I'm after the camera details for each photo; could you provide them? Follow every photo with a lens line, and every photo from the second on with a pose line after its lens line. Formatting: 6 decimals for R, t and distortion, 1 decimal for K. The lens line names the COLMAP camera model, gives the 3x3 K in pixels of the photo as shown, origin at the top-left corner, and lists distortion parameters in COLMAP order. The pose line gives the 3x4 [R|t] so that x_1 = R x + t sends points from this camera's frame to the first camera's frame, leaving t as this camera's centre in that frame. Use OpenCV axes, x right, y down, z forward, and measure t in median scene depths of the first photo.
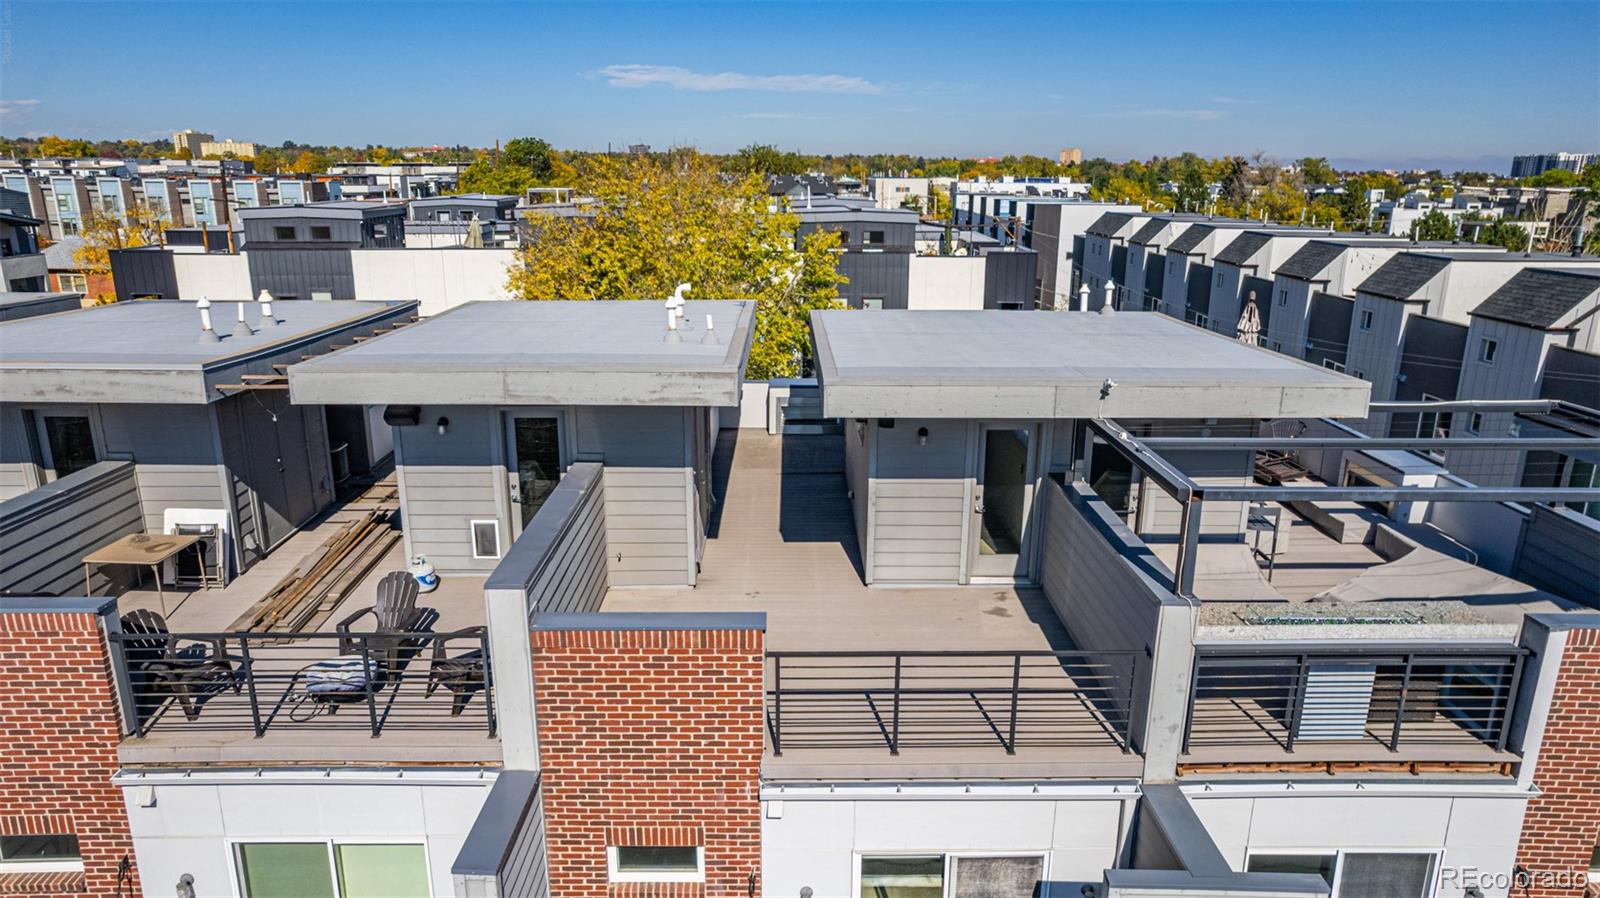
lens RADIAL K [[1046.9, 0, 797.1], [0, 1046.9, 446.9], [0, 0, 1]] dist [-0.061758, 0.065272]
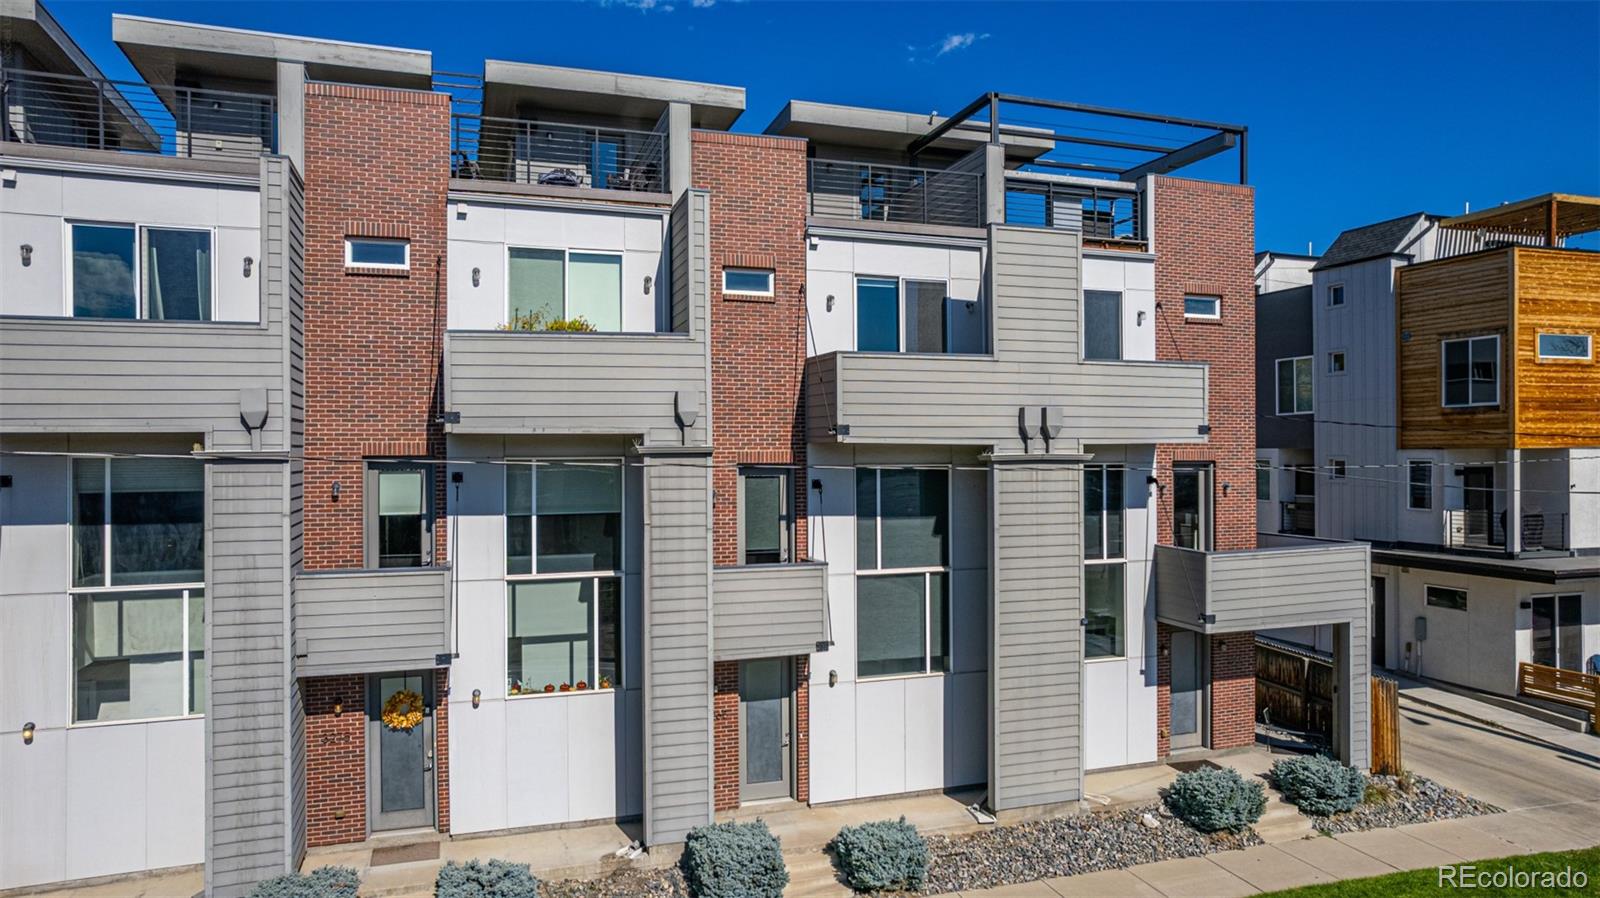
lens RADIAL K [[1046.9, 0, 802.1], [0, 1046.9, 451.5], [0, 0, 1]] dist [-0.061758, 0.065272]
pose [[0.948407, -0.008470, 0.316943, -0.619043], [0.096807, 0.959642, -0.264036, 1.165324], [-0.301916, 0.281096, 0.910951, -0.570945]]
